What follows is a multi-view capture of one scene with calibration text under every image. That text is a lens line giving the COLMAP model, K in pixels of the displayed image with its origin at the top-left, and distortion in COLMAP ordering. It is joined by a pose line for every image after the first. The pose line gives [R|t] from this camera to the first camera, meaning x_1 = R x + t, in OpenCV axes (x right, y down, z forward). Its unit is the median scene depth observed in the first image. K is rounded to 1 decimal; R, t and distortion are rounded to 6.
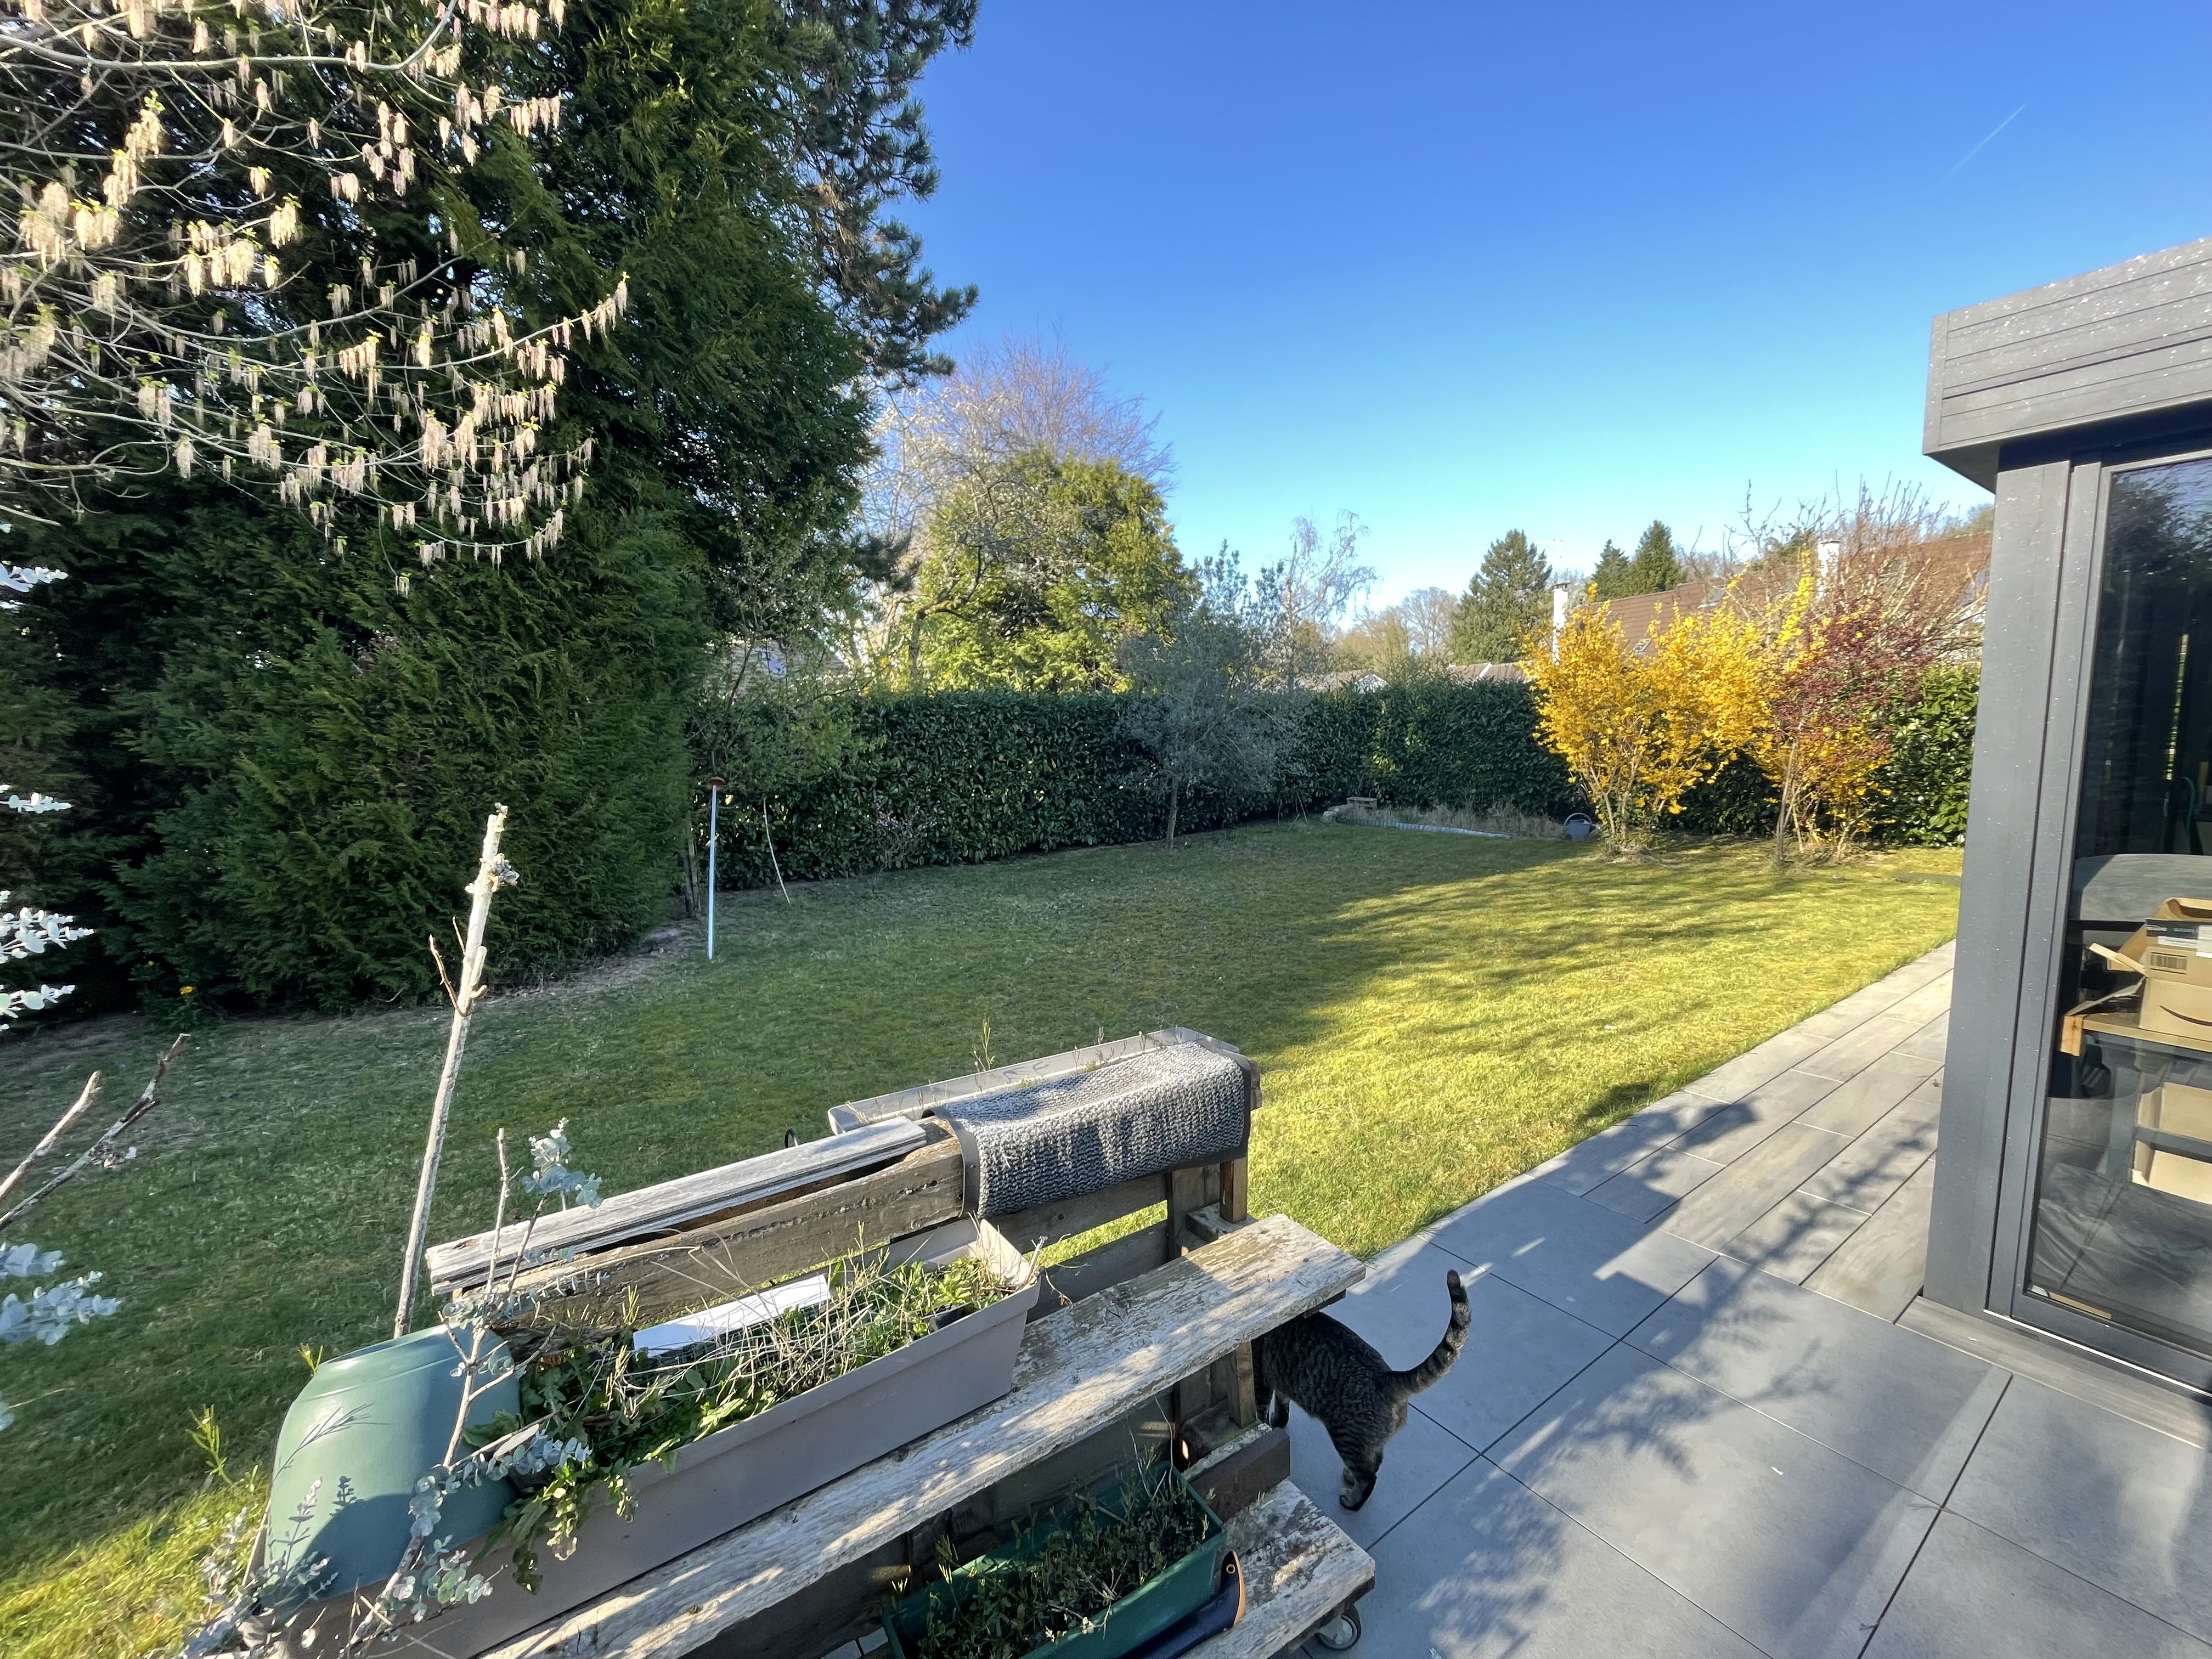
lens RADIAL K [[894.4, 0, 1106.0], [0, 894.4, 829.5], [0, 0, 1]] dist [-0.002315, -0.000262]
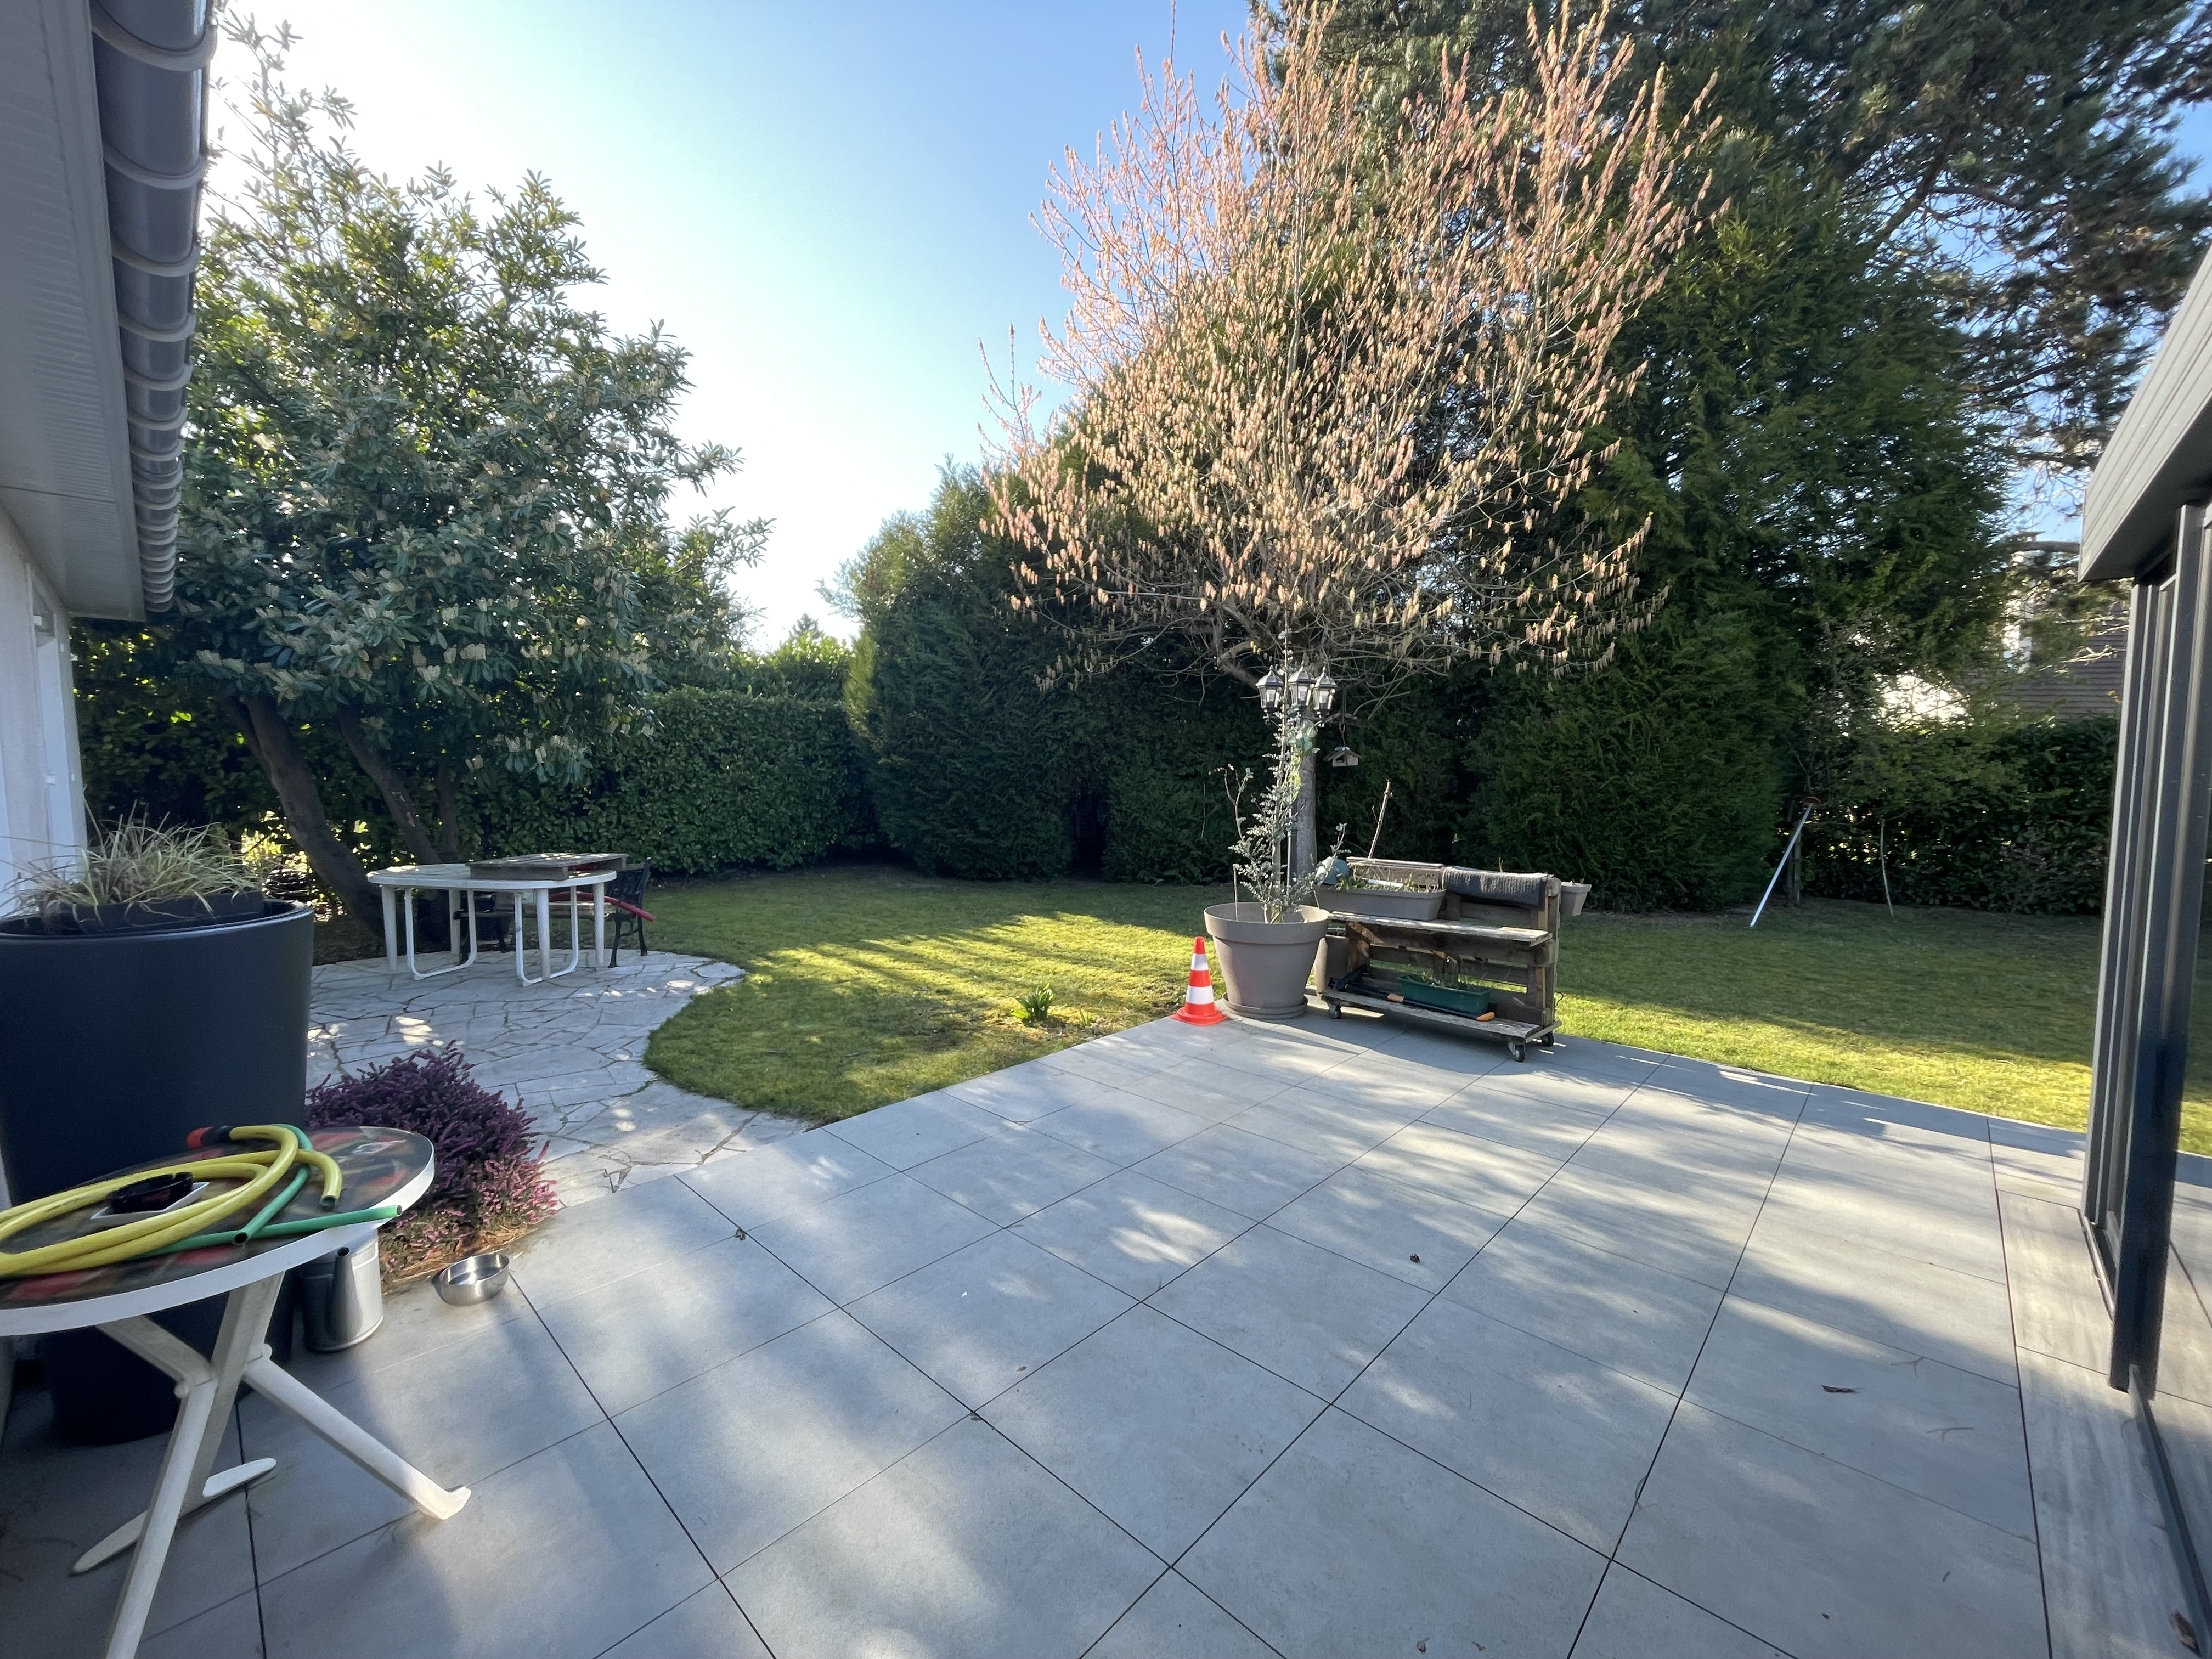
lens RADIAL K [[894.4, 0, 1106.0], [0, 894.4, 829.5], [0, 0, 1]] dist [-0.002315, -0.000262]
pose [[0.201641, 0.089028, -0.975405, 1.098614], [-0.110984, 0.991523, 0.067556, 0.024478], [0.973151, 0.094632, 0.209812, -0.419889]]
